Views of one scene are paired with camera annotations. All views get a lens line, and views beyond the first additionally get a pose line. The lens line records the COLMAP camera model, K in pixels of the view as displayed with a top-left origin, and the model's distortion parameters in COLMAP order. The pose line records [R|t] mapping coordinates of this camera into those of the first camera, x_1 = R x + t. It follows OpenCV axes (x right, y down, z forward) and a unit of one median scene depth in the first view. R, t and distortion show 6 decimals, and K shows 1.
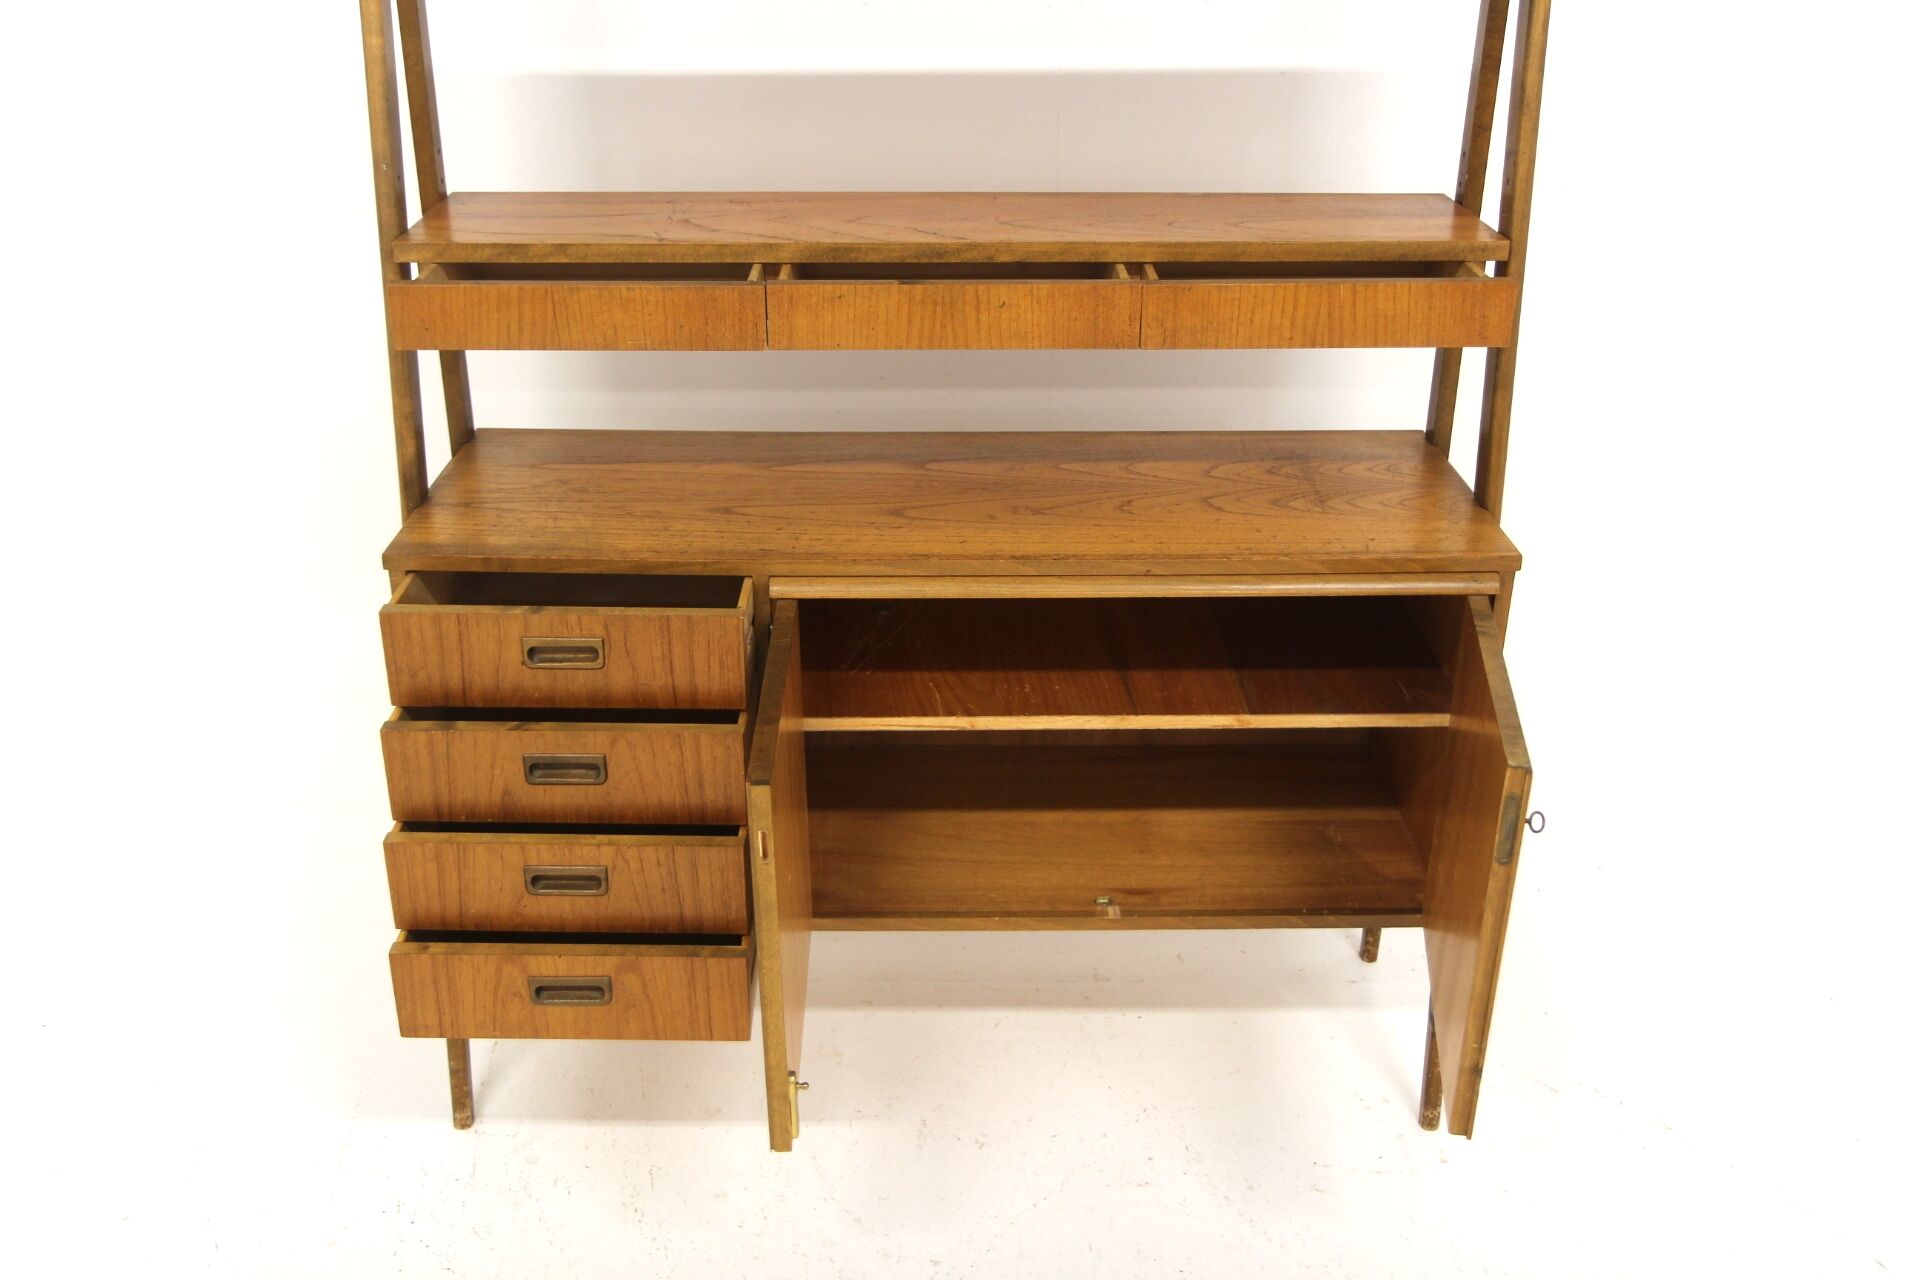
lens RADIAL K [[1681.1, 0, 954.8], [0, 1681.1, 590.1], [0, 0, 1]] dist [-0.119830, 0.001004]
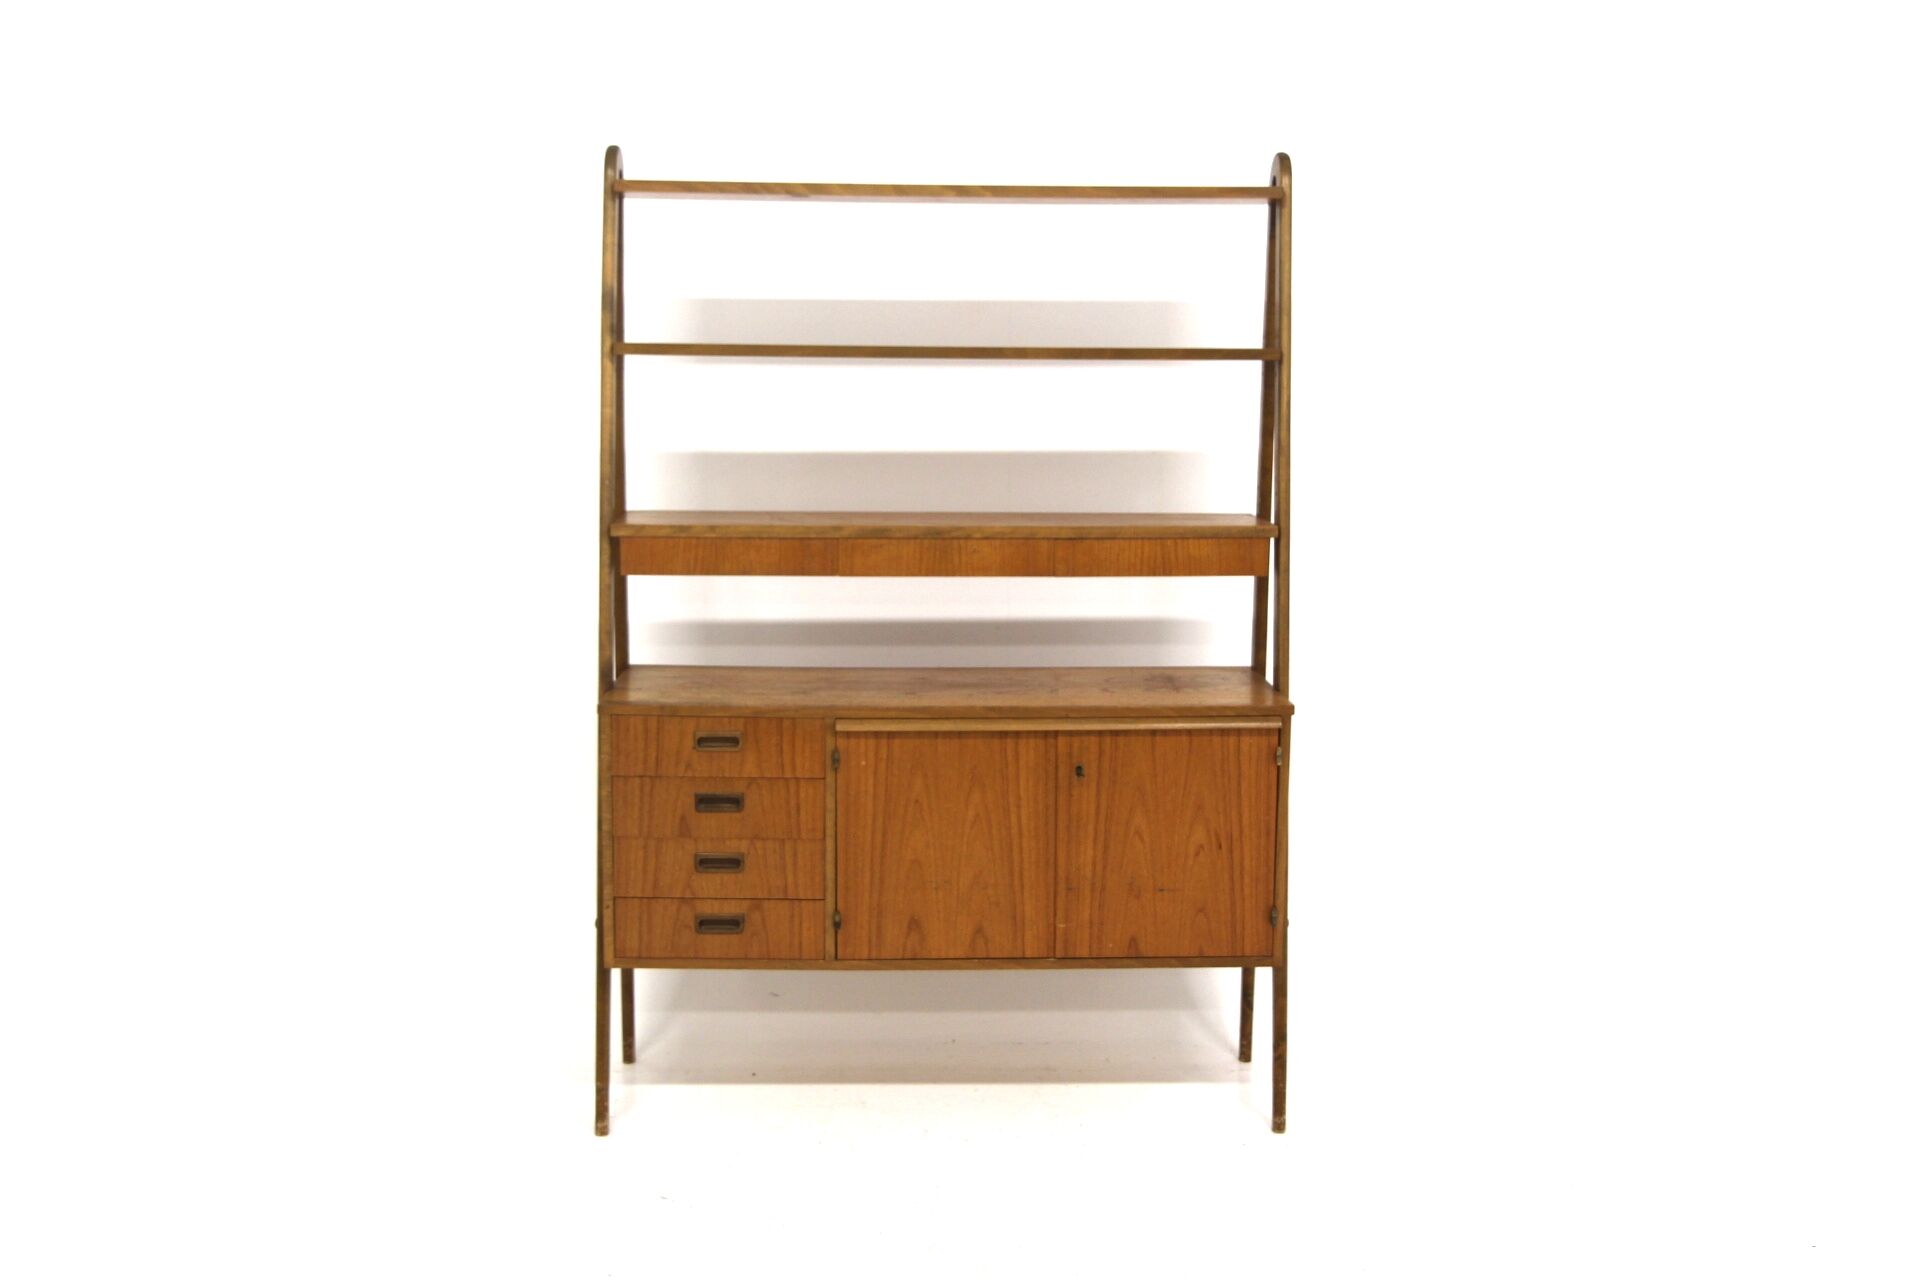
lens RADIAL K [[3035.4, 0, 960.0], [0, 3035.4, 640.0], [0, 0, 1]] dist [-0.472950, -0.002231]
pose [[0.999741, 0.000746, 0.022738, -0.058095], [0.007240, 0.937067, -0.349074, 1.015831], [-0.021568, 0.349149, 0.936819, -1.920028]]
